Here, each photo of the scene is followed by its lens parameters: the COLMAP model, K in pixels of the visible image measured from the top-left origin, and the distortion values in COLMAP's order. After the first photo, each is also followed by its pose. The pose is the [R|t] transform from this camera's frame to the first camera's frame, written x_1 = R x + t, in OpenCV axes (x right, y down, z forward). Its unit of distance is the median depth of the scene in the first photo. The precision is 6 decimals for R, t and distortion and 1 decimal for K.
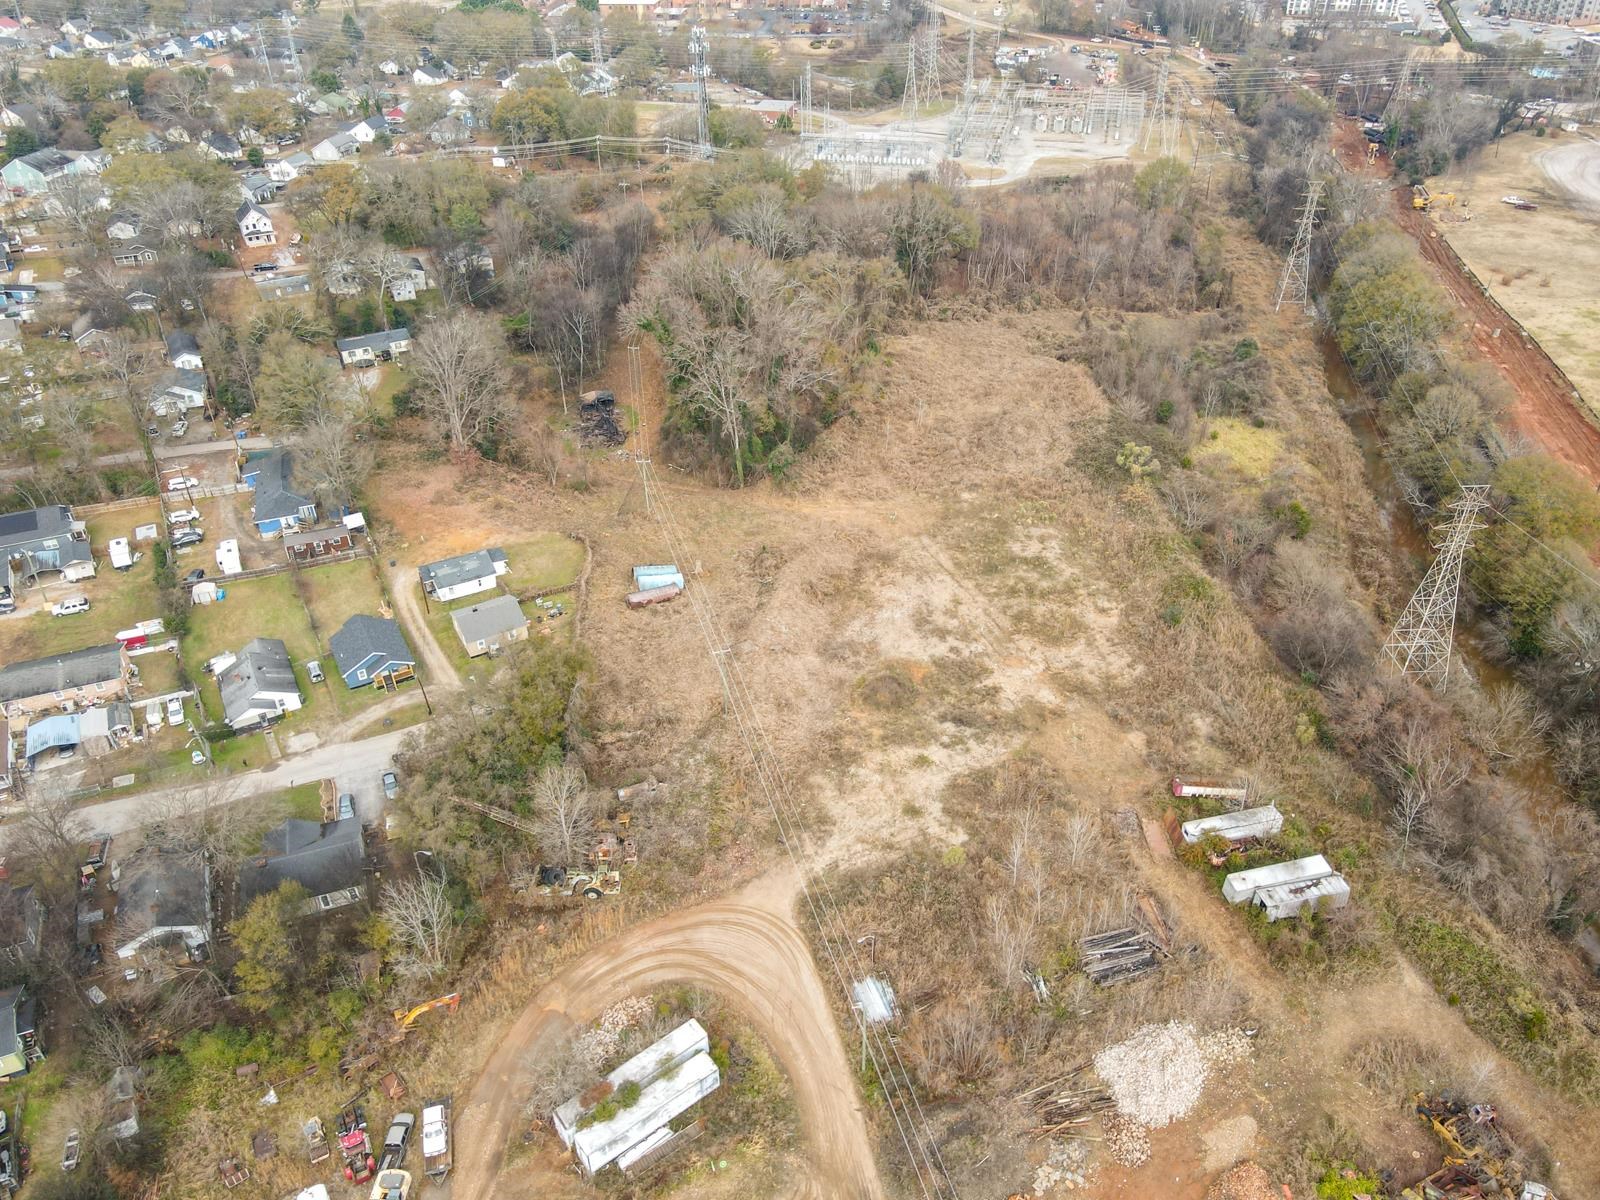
lens RADIAL K [[1152.2, 0, 808.0], [0, 1152.2, 626.9], [0, 0, 1]] dist [0.005220, 0.014734]
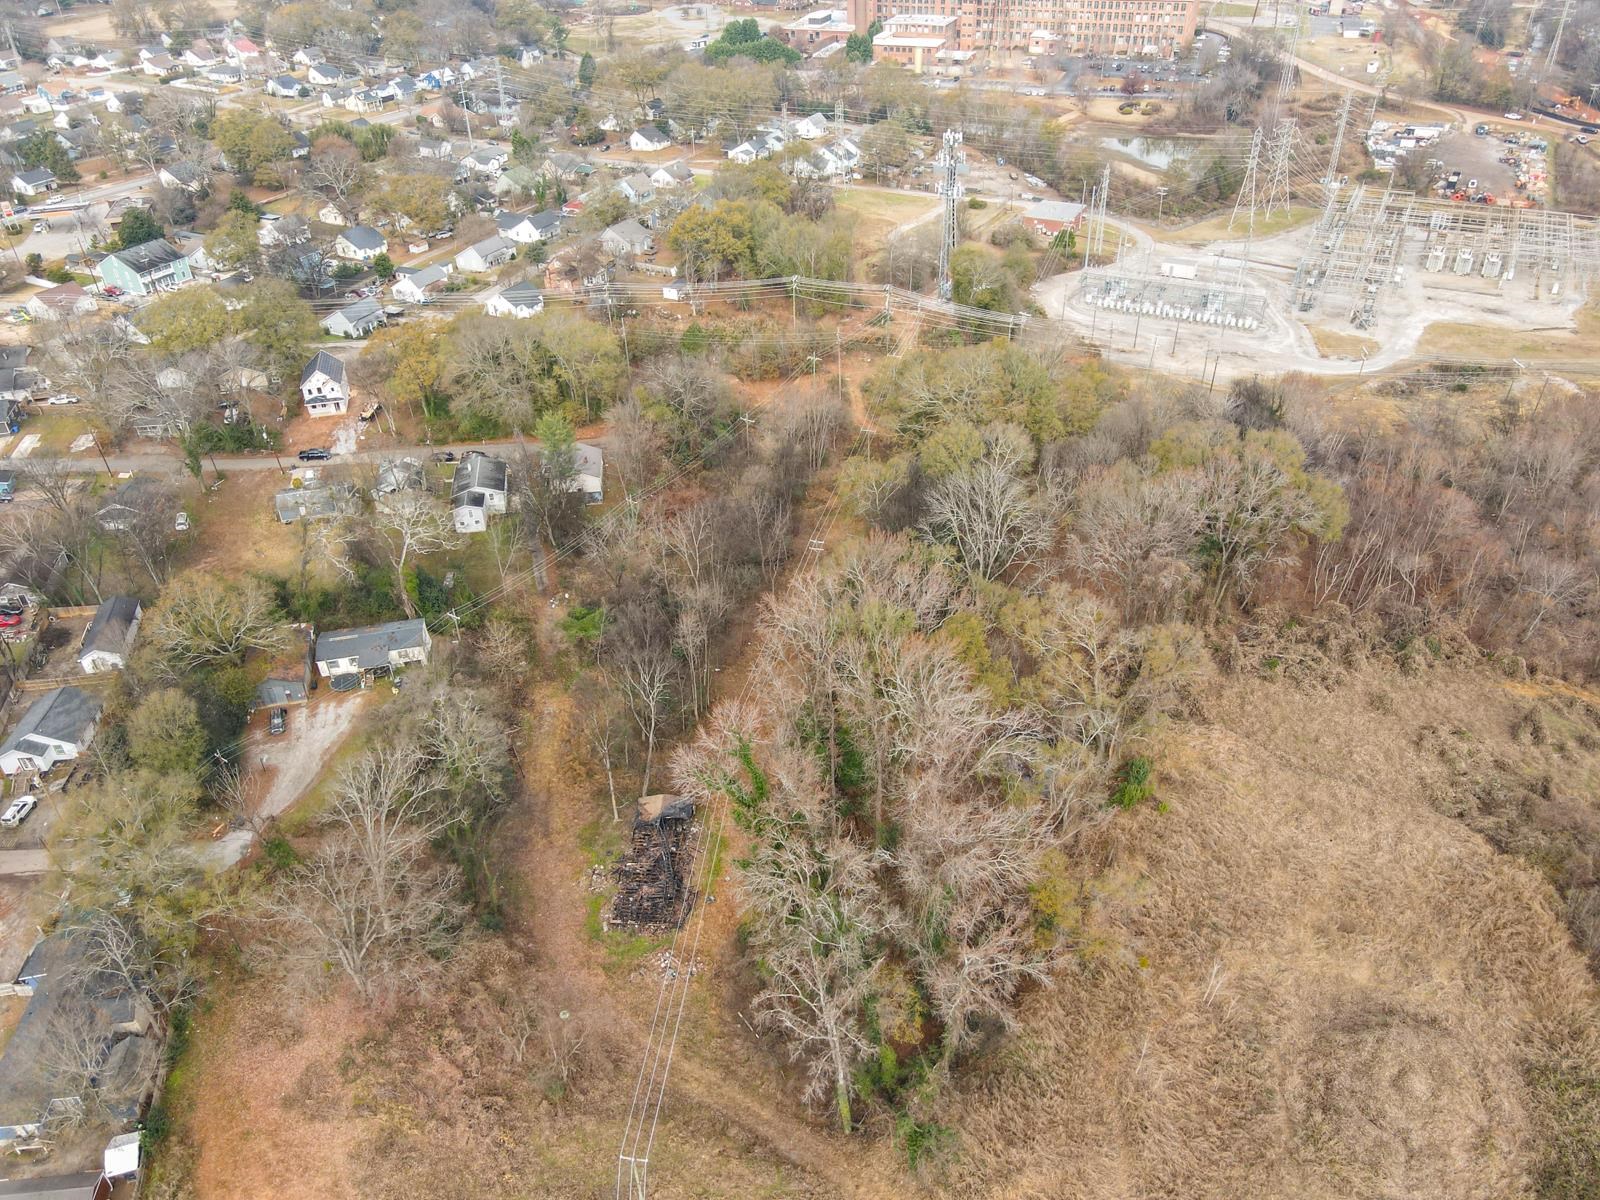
lens RADIAL K [[1152.2, 0, 808.0], [0, 1152.2, 626.9], [0, 0, 1]] dist [0.005220, 0.014734]
pose [[0.970819, 0.132411, -0.199943, 0.001014], [-0.131637, 0.991148, 0.017222, -0.402584], [0.200454, 0.009601, 0.979656, 0.532068]]
